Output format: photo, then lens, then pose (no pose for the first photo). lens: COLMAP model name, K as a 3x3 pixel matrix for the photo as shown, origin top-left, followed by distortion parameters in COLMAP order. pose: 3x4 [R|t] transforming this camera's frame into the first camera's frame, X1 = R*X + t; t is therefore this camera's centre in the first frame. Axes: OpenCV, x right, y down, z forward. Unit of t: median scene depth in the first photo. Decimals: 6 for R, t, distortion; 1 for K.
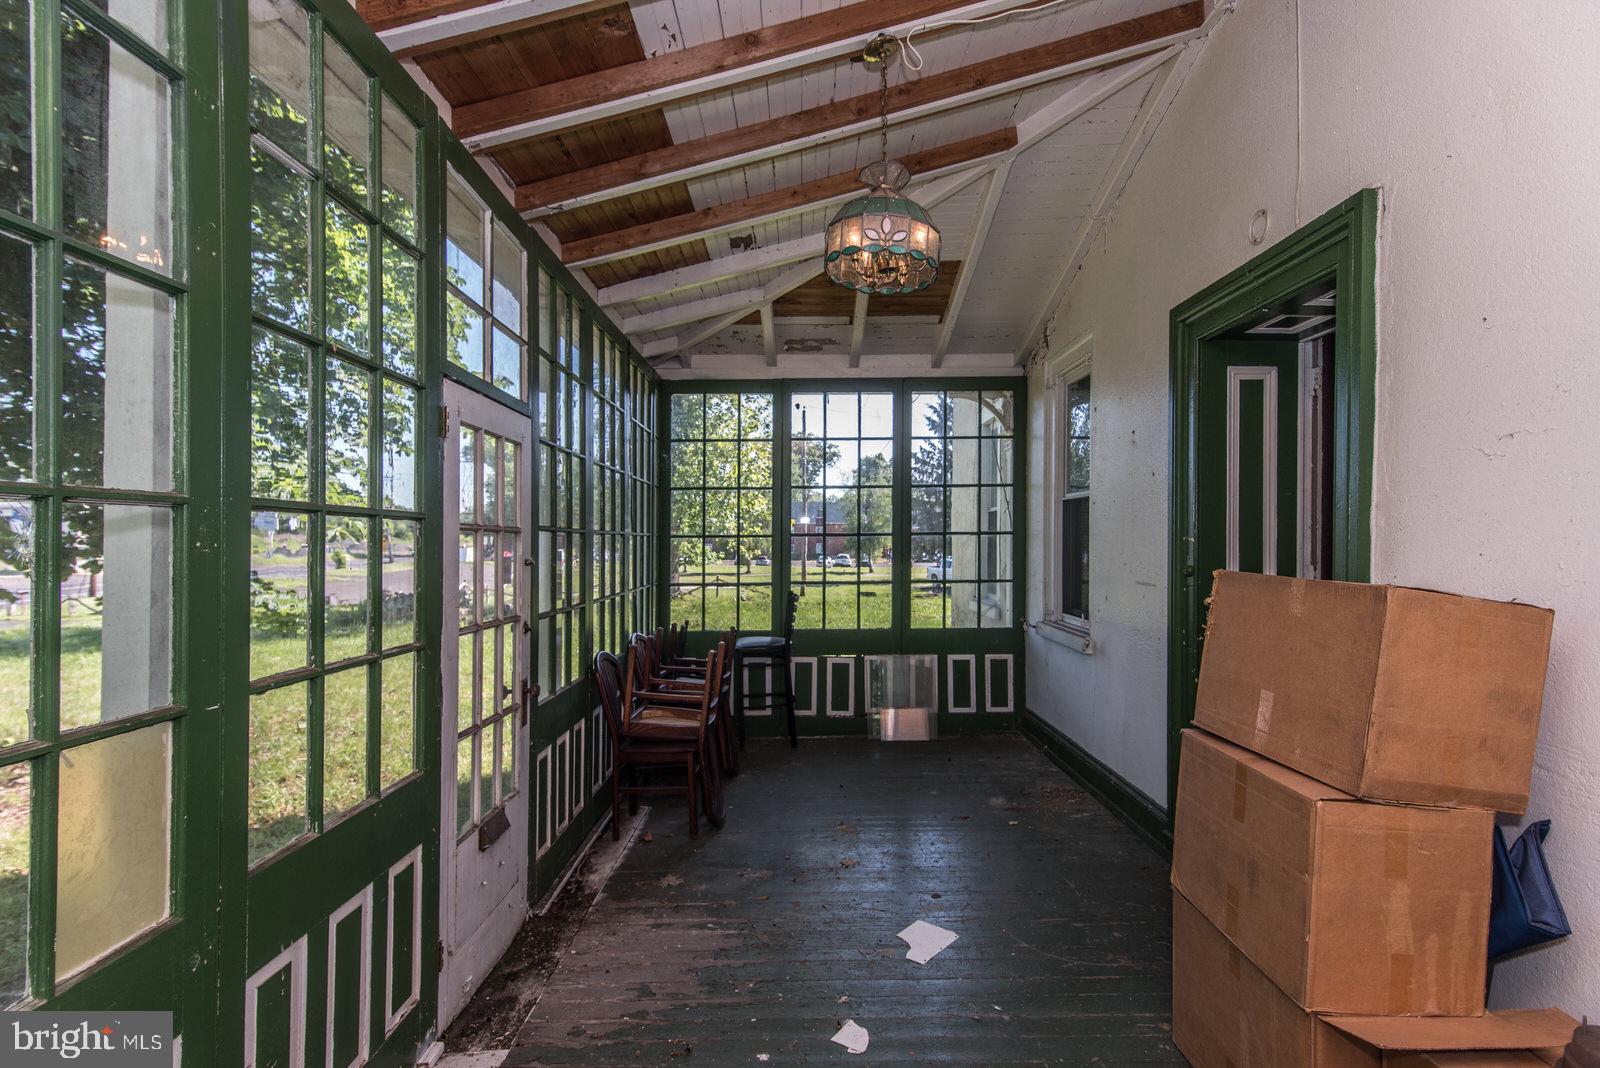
lens RADIAL K [[789.6, 0, 803.7], [0, 789.6, 549.1], [0, 0, 1]] dist [0.004433, -0.000306]
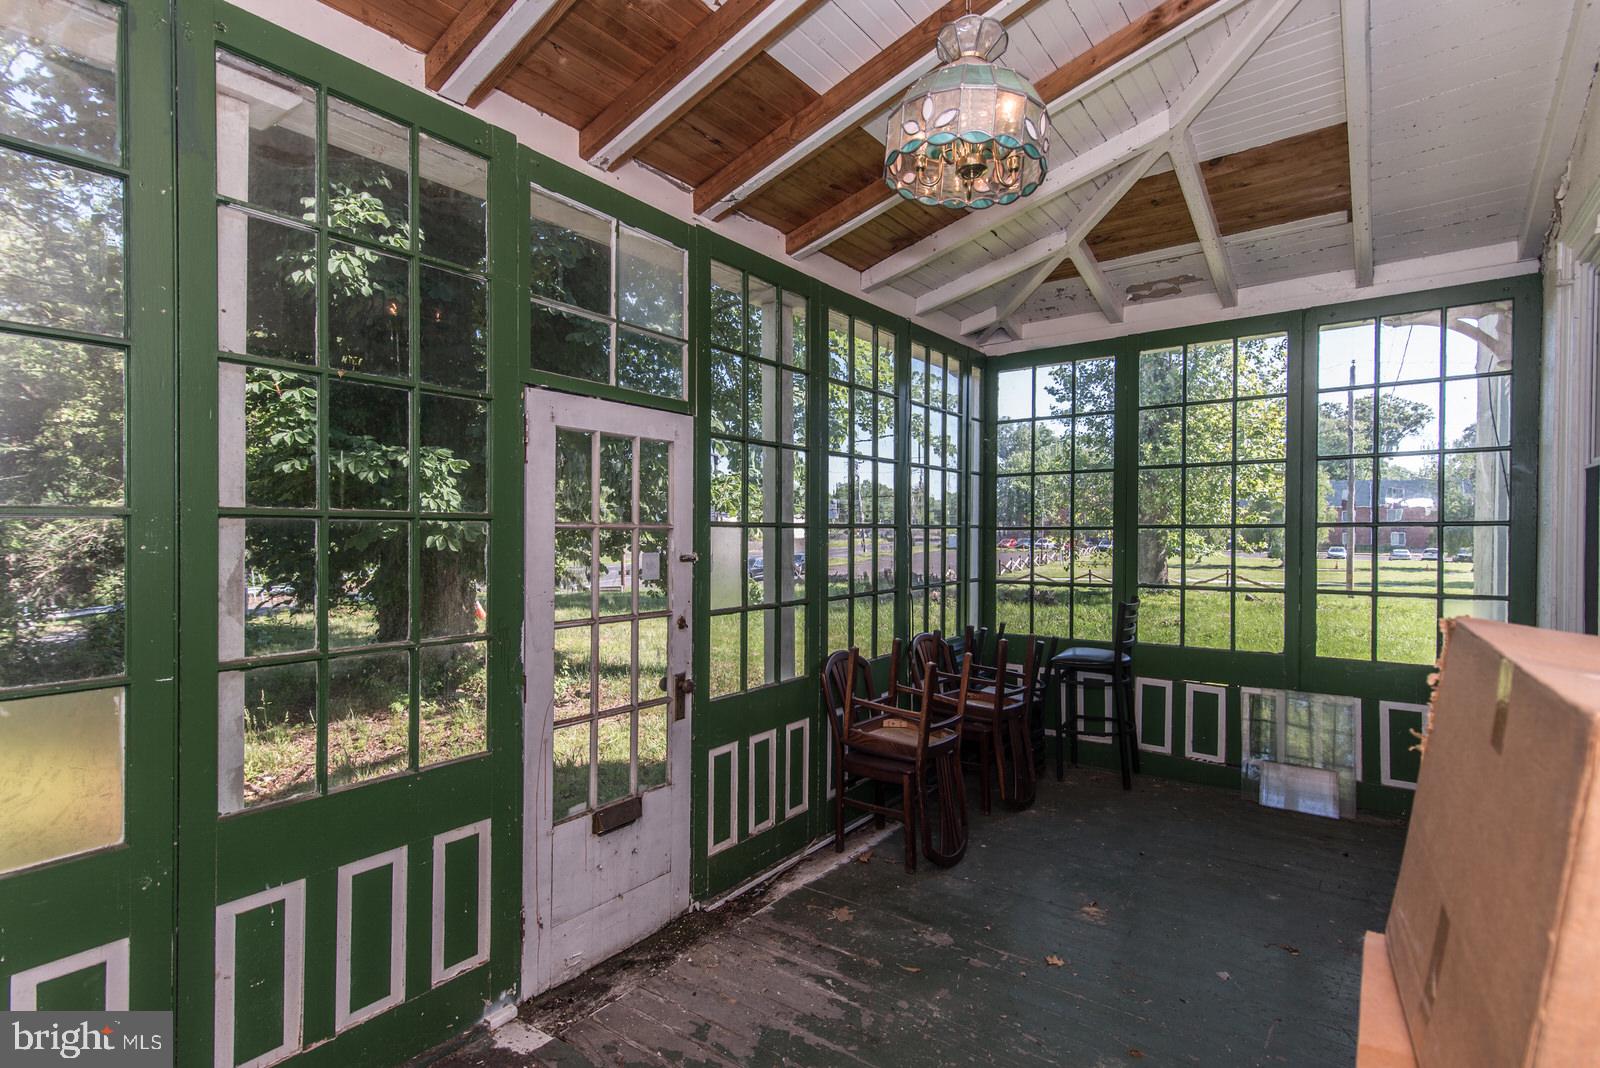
lens RADIAL K [[772.0, 0, 799.7], [0, 772.0, 547.1], [0, 0, 1]] dist [0.002855, 0.000675]
pose [[0.799450, 0.012994, -0.600592, 0.268043], [-0.007135, 0.999901, 0.012135, -0.006961], [0.600691, -0.005416, 0.799463, 0.229904]]
